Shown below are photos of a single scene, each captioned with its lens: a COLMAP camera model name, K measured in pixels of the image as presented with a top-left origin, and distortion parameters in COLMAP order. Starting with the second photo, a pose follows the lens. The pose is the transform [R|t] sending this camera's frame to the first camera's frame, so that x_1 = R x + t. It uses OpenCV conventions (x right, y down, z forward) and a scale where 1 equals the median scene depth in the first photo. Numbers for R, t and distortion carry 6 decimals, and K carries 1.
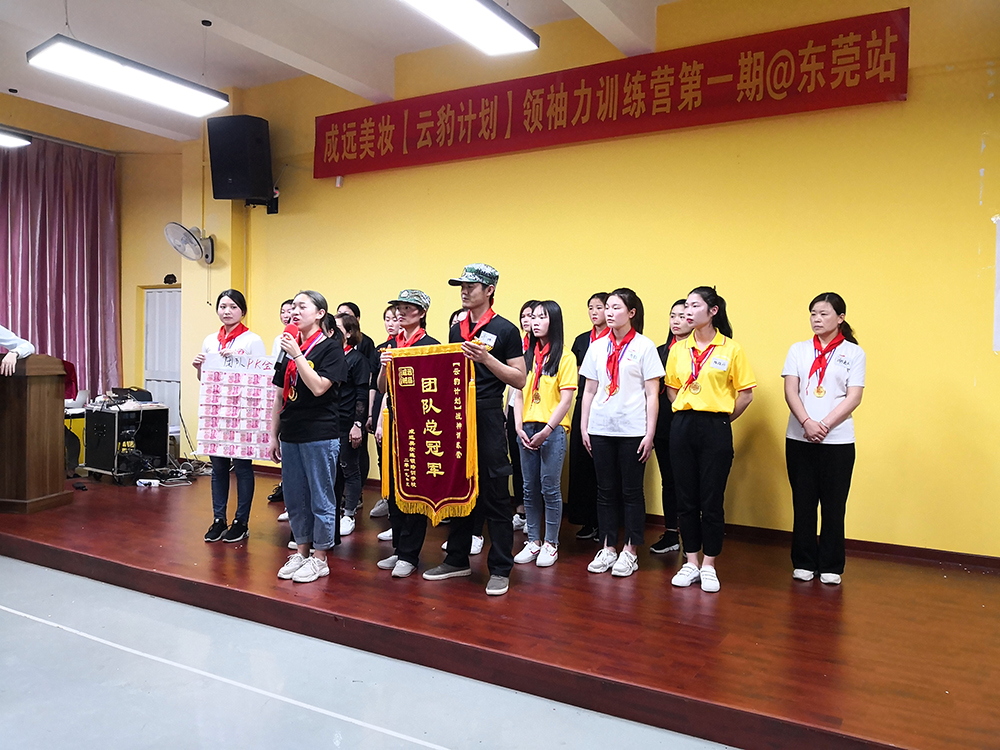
lens RADIAL K [[797.9, 0, 501.0], [0, 797.9, 374.9], [0, 0, 1]] dist [-0.003722, 0.001066]
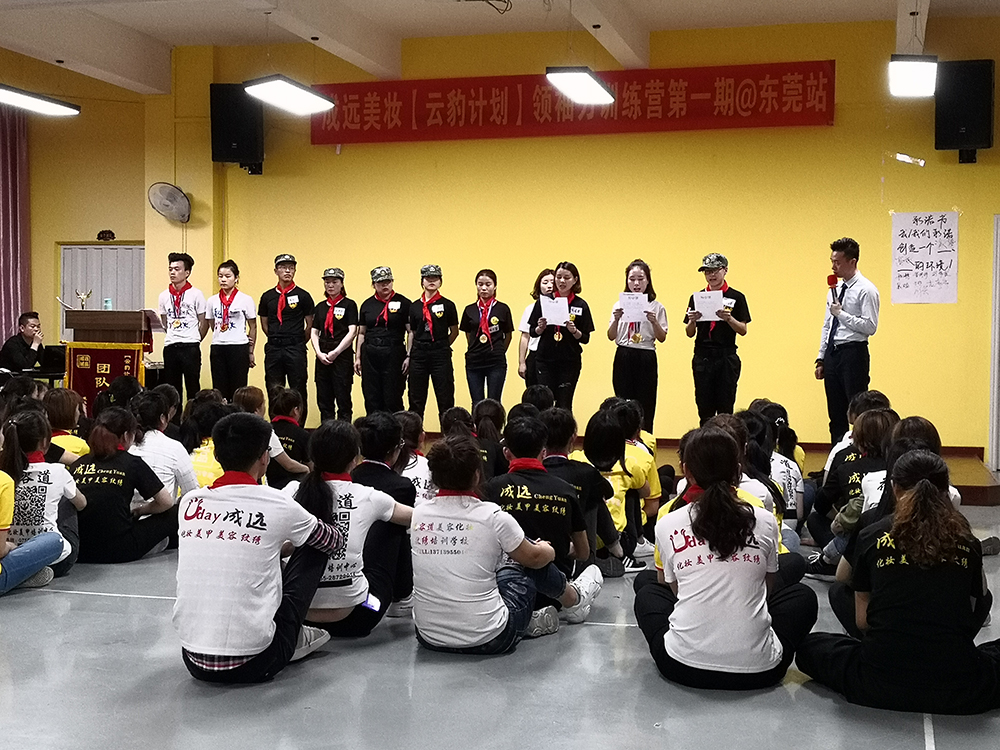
lens RADIAL K [[1430.8, 0, 499.9], [0, 1430.8, 374.1], [0, 0, 1]] dist [0.042994, 0.000000]
pose [[0.971443, -0.008580, 0.237119, -0.556722], [0.010601, 0.999918, -0.007248, 0.087300], [-0.237038, 0.009555, 0.971453, -1.098643]]
